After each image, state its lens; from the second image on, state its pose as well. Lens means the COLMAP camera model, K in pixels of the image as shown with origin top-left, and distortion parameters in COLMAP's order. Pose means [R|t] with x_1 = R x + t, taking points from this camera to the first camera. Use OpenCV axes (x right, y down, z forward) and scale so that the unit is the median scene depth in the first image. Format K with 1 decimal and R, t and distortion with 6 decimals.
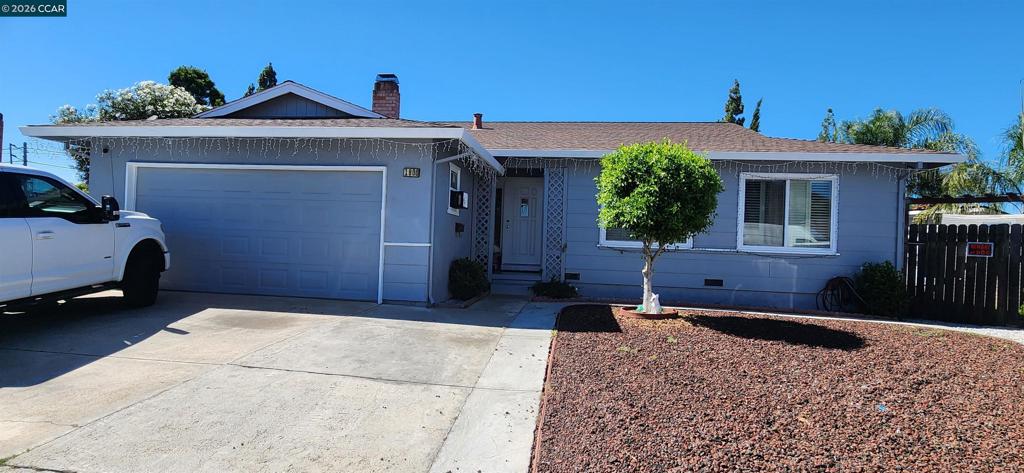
lens RADIAL K [[548.1, 0, 504.2], [0, 548.1, 244.5], [0, 0, 1]] dist [0.002288, 0.000661]
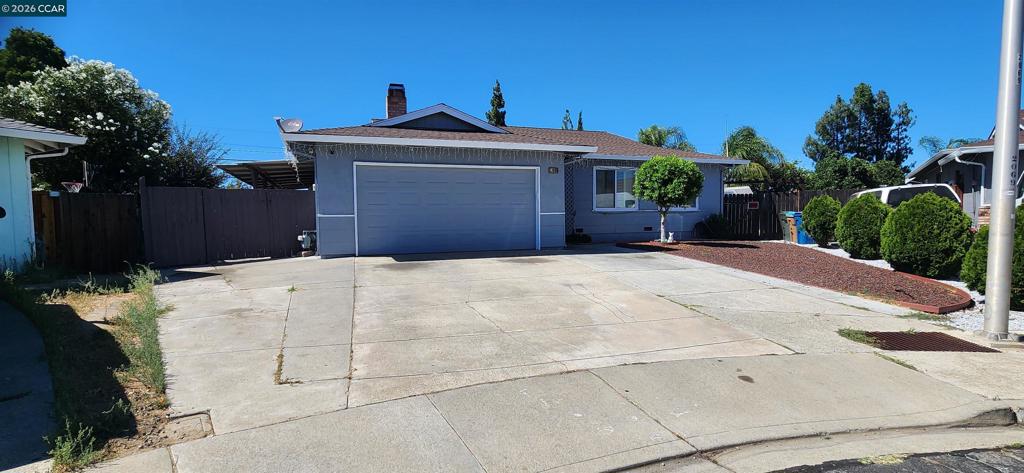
lens RADIAL K [[497.0, 0, 509.1], [0, 497.0, 247.0], [0, 0, 1]] dist [-0.001954, -0.000319]
pose [[0.874066, -0.074640, 0.480040, -0.820494], [0.043213, 0.996155, 0.076205, -0.015658], [-0.483882, -0.045864, 0.873930, -0.216380]]
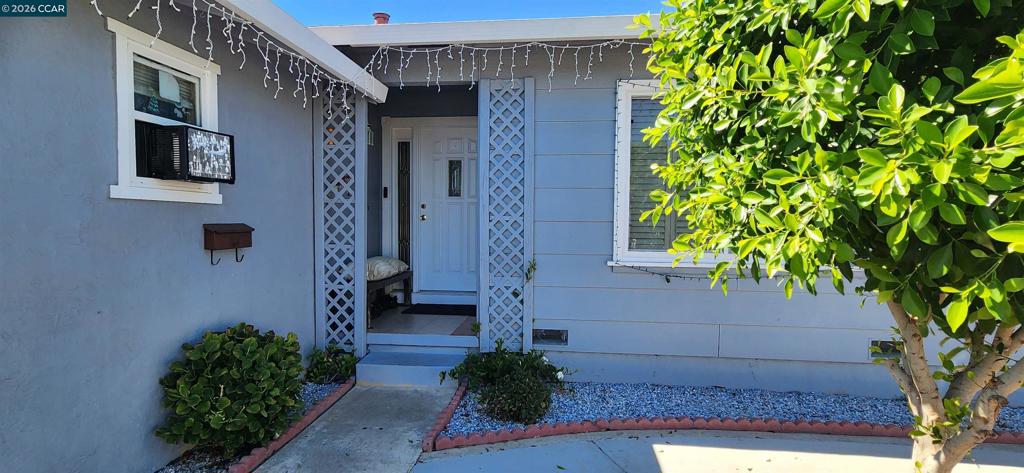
lens RADIAL K [[548.1, 0, 504.2], [0, 548.1, 244.5], [0, 0, 1]] dist [0.002288, 0.000661]
pose [[0.999260, -0.027292, 0.027088, 0.082605], [0.026051, 0.998639, 0.045175, -0.035114], [-0.028284, -0.044436, 0.998612, 0.607912]]
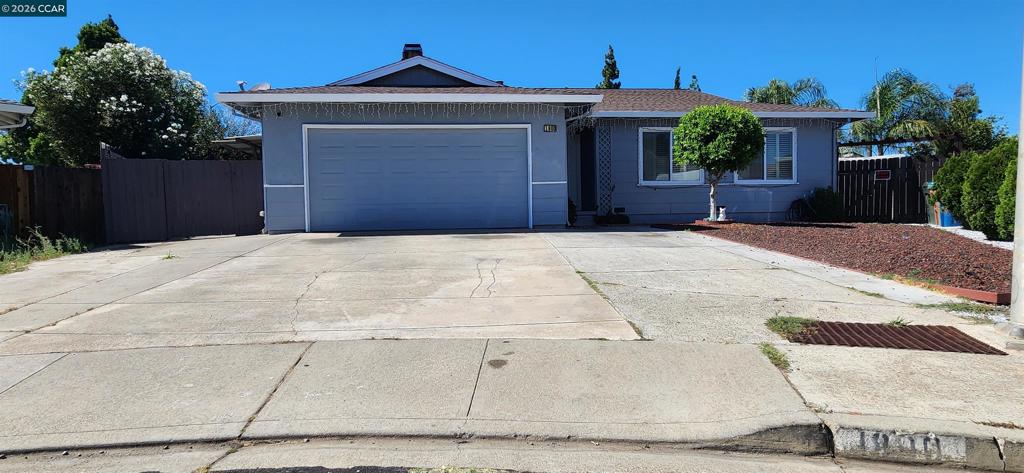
lens RADIAL K [[580.4, 0, 498.8], [0, 580.4, 242.0], [0, 0, 1]] dist [-0.000266, -0.000879]
pose [[0.967389, -0.062666, 0.245420, -0.518177], [0.051538, 0.997342, 0.051510, 0.051478], [-0.247995, -0.037182, 0.968047, -0.274404]]
